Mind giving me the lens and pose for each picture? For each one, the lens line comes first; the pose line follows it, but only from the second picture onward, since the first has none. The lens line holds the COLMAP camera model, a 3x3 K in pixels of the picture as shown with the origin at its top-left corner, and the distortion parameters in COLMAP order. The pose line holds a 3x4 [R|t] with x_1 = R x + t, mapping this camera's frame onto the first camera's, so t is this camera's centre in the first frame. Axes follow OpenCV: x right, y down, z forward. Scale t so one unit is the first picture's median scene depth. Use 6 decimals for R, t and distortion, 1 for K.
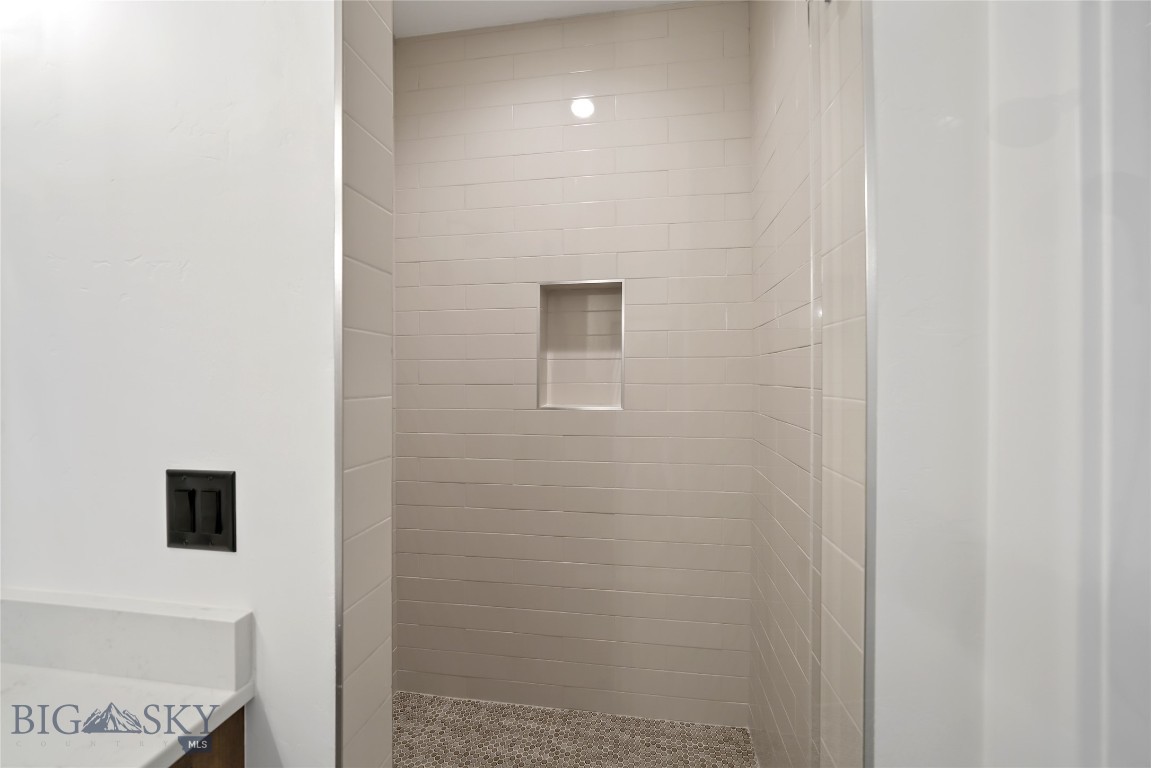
lens RADIAL K [[437.7, 0, 581.3], [0, 437.7, 376.9], [0, 0, 1]] dist [-0.001103, 0.000305]
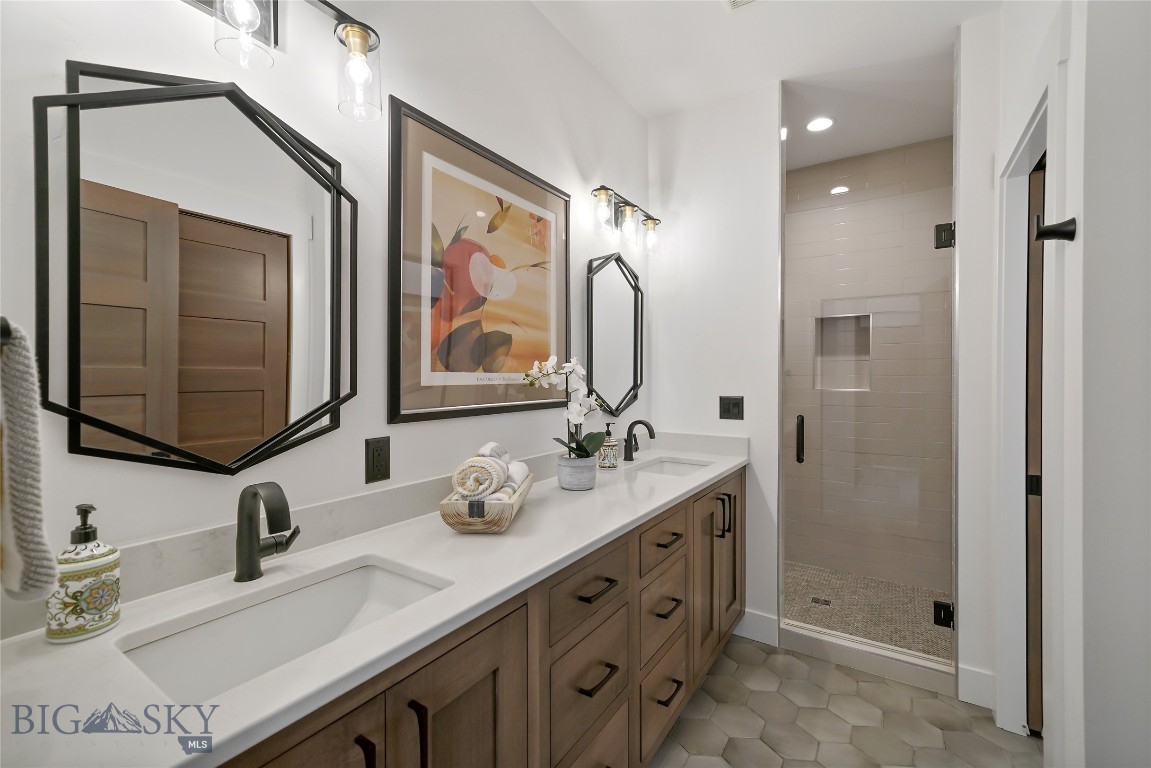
lens RADIAL K [[492.7, 0, 570.7], [0, 492.7, 382.8], [0, 0, 1]] dist [0.000834, 0.000216]
pose [[0.906491, -0.004897, -0.422196, -0.148464], [0.004641, 0.999988, -0.001634, 0.042407], [0.422199, -0.000478, 0.906503, -1.173987]]
